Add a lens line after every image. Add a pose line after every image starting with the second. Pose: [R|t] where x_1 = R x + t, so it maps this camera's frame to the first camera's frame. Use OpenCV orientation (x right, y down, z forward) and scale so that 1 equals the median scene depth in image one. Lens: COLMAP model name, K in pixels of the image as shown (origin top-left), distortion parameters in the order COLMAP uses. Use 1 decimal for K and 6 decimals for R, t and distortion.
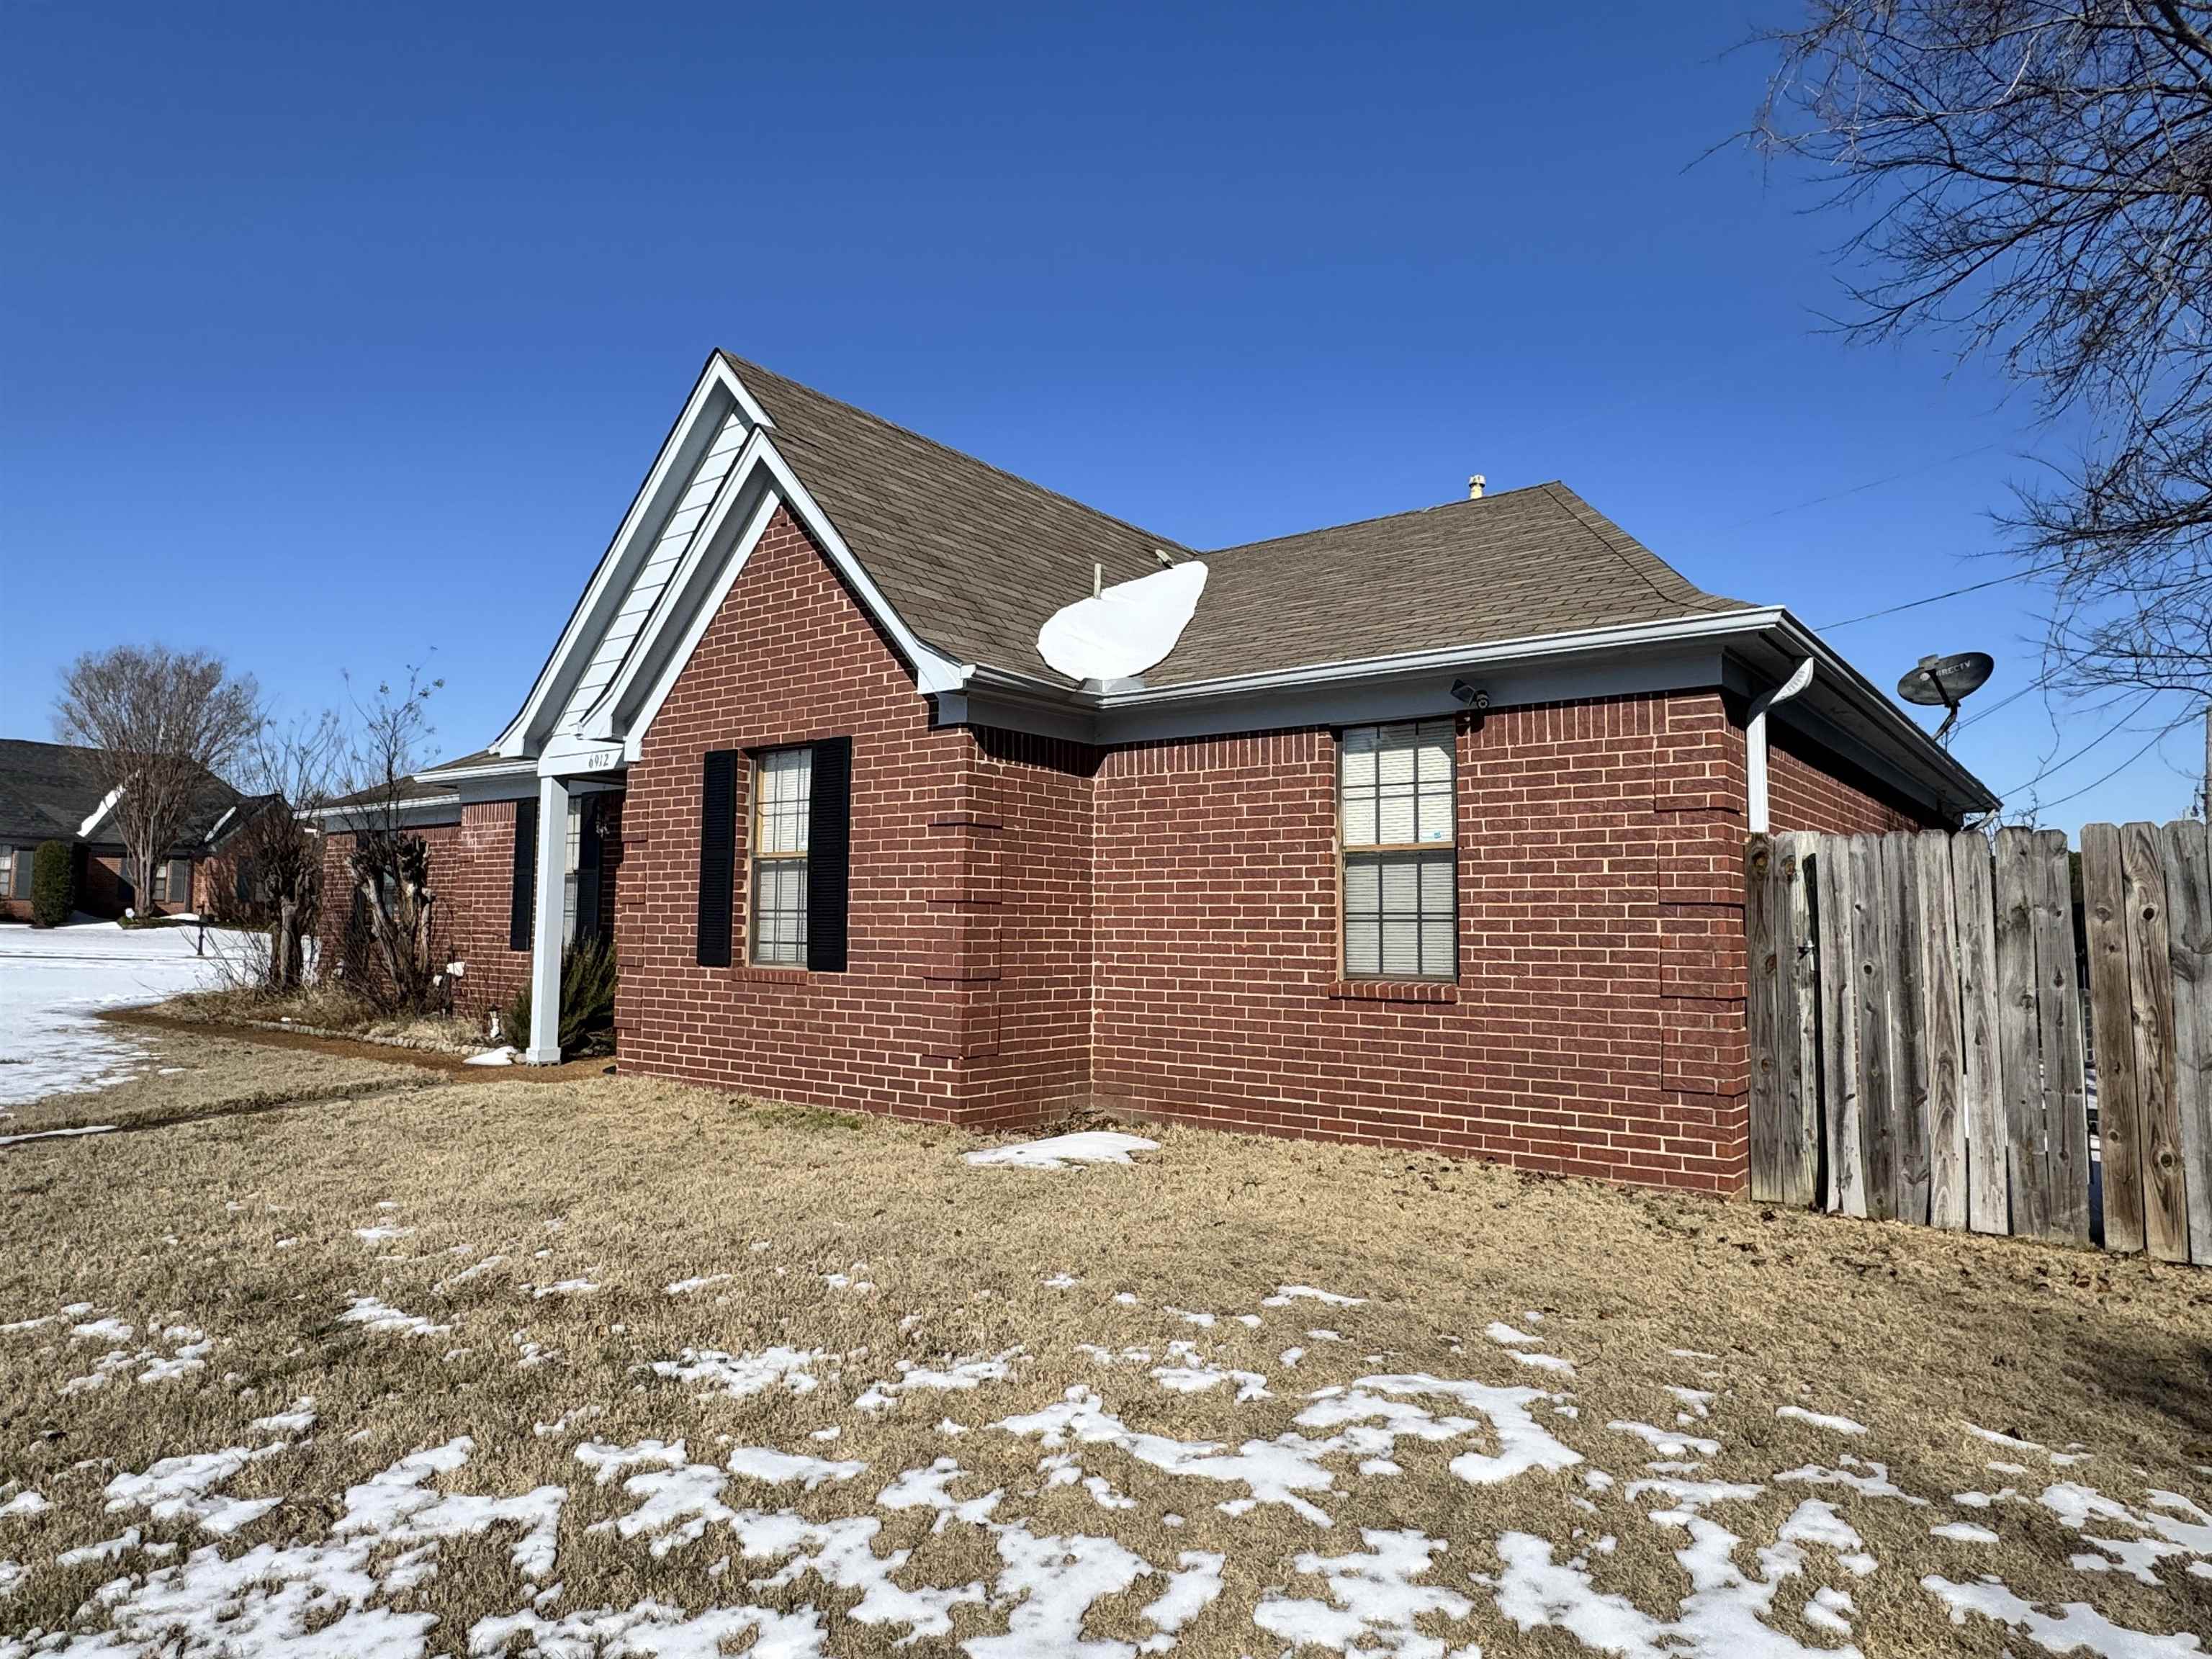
lens RADIAL K [[1360.1, 0, 1104.6], [0, 1360.1, 824.1], [0, 0, 1]] dist [0.001909, 0.001196]
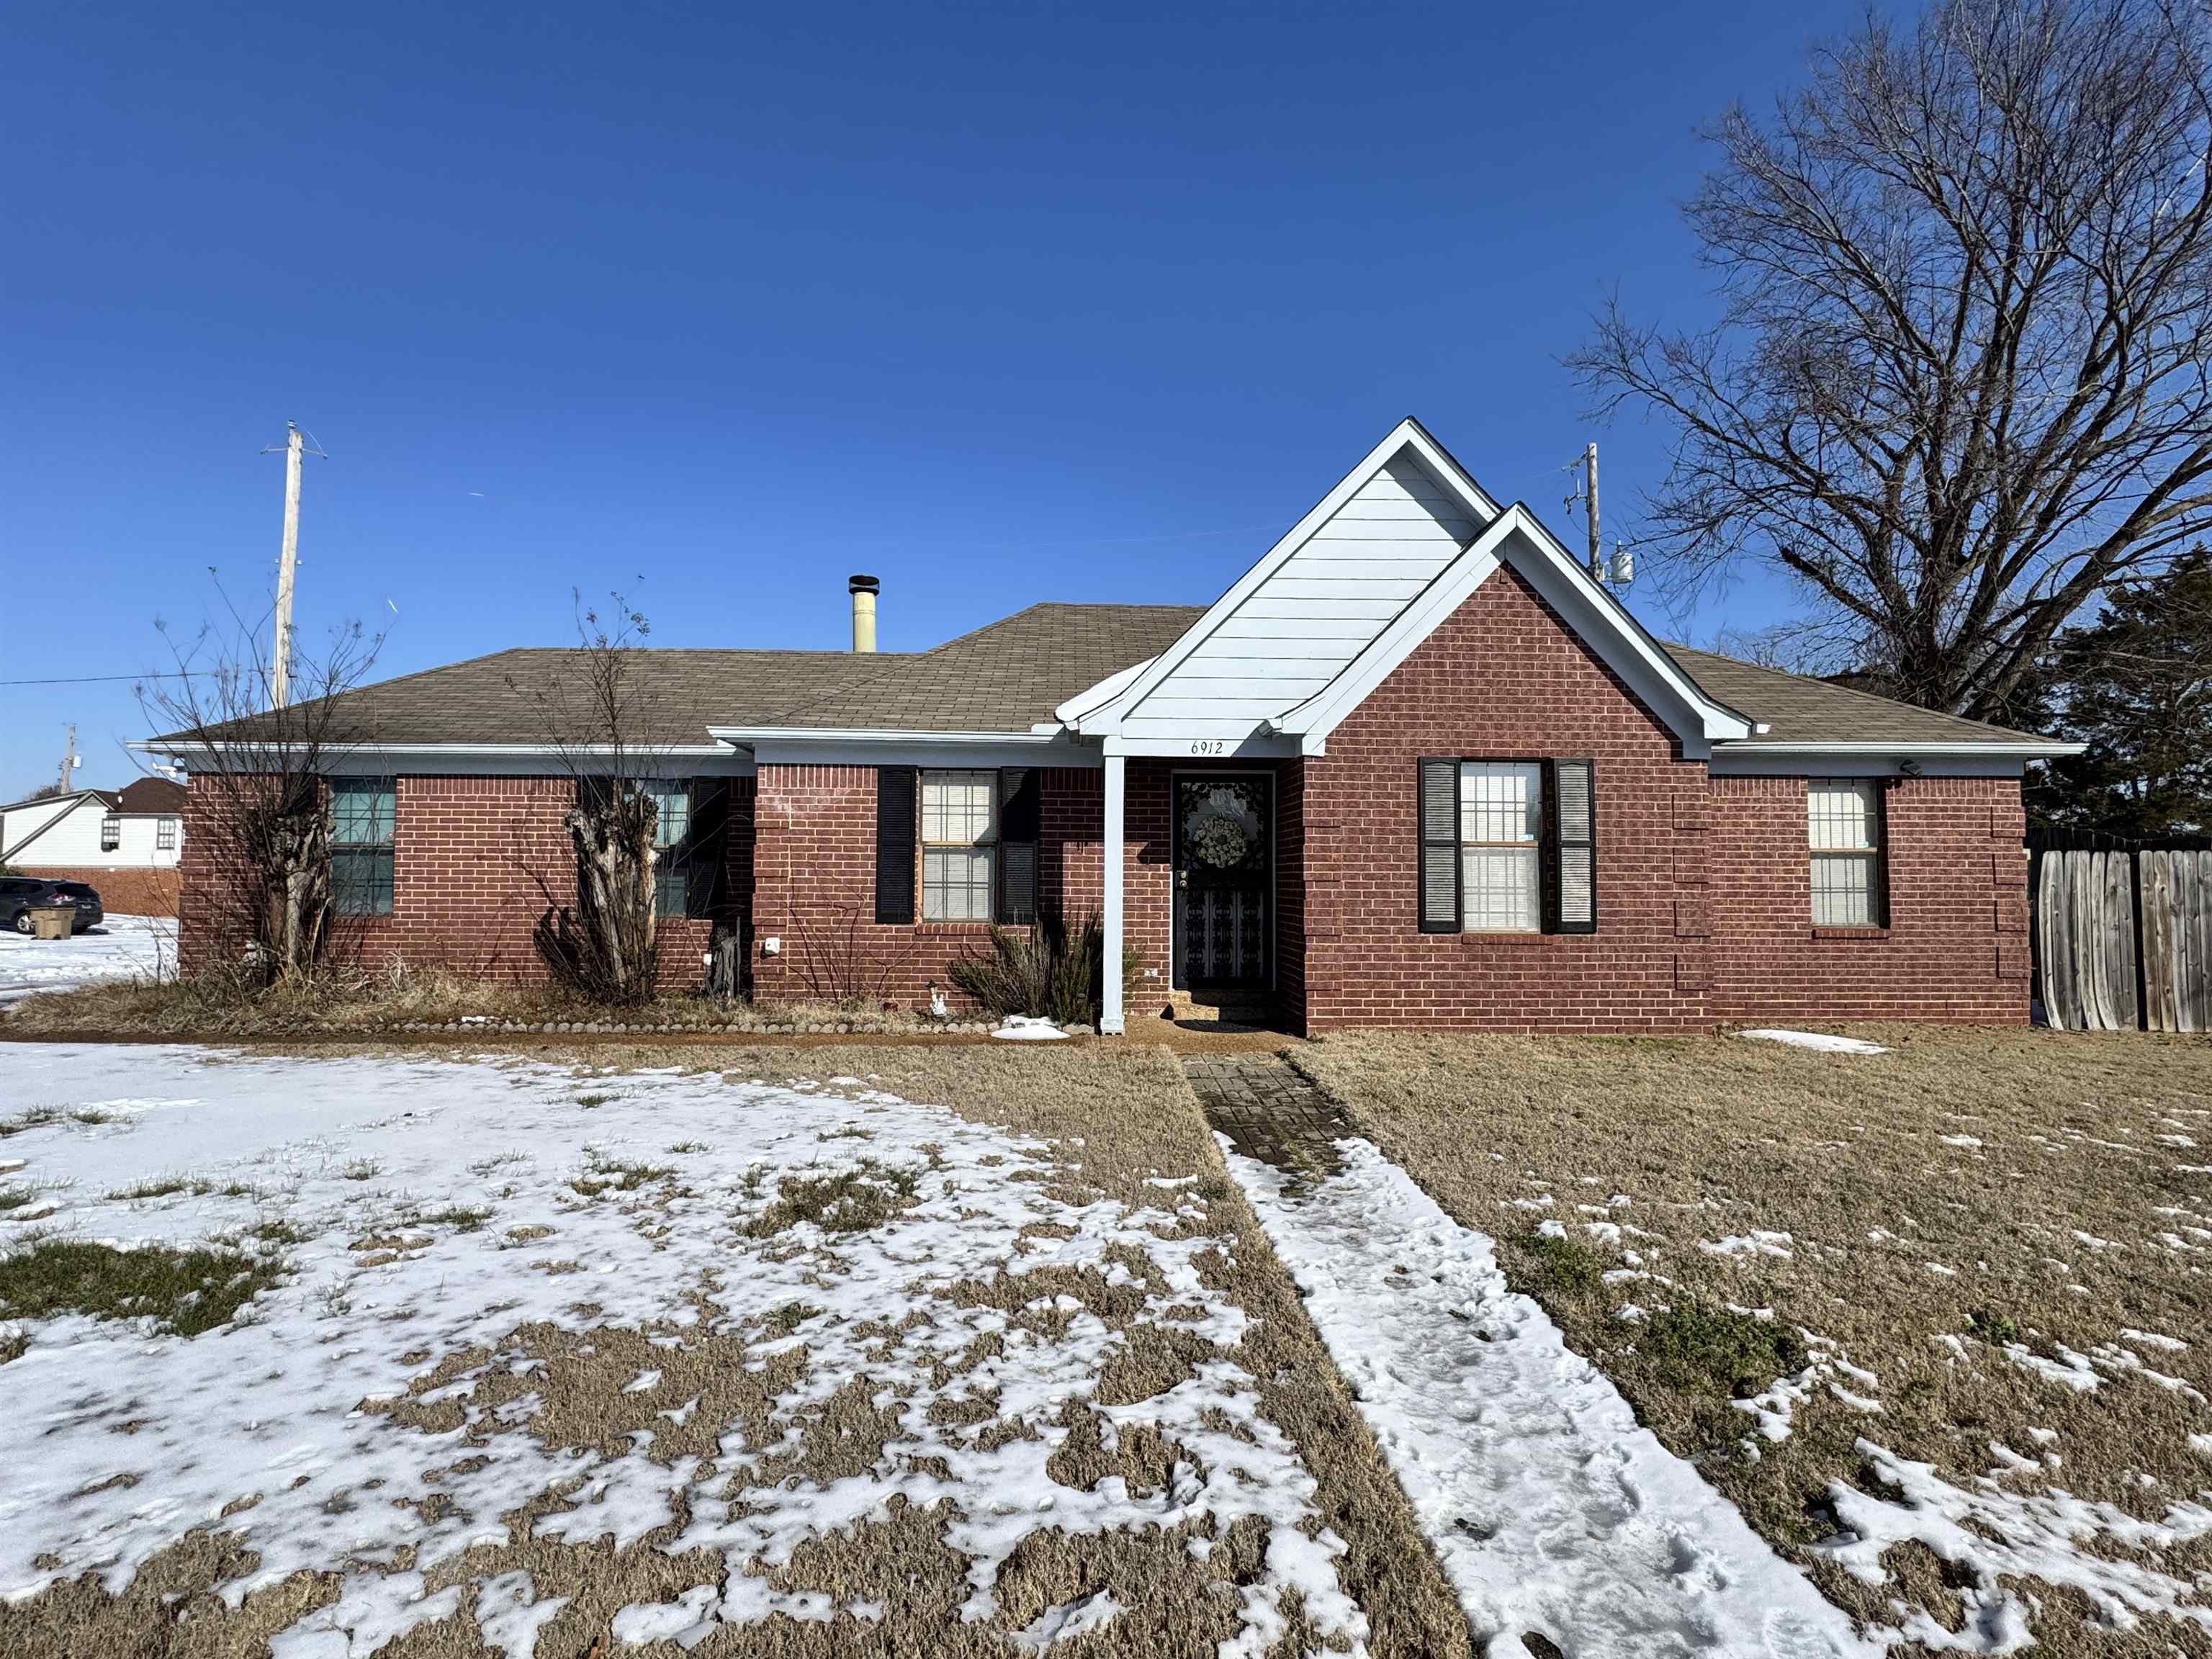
lens RADIAL K [[1086.0, 0, 1105.5], [0, 1086.0, 827.5], [0, 0, 1]] dist [-0.004097, -0.000379]
pose [[0.767187, 0.025595, 0.640913, -1.404116], [-0.046365, 0.998803, 0.015613, 0.010564], [-0.639746, -0.041694, 0.767455, 0.547911]]
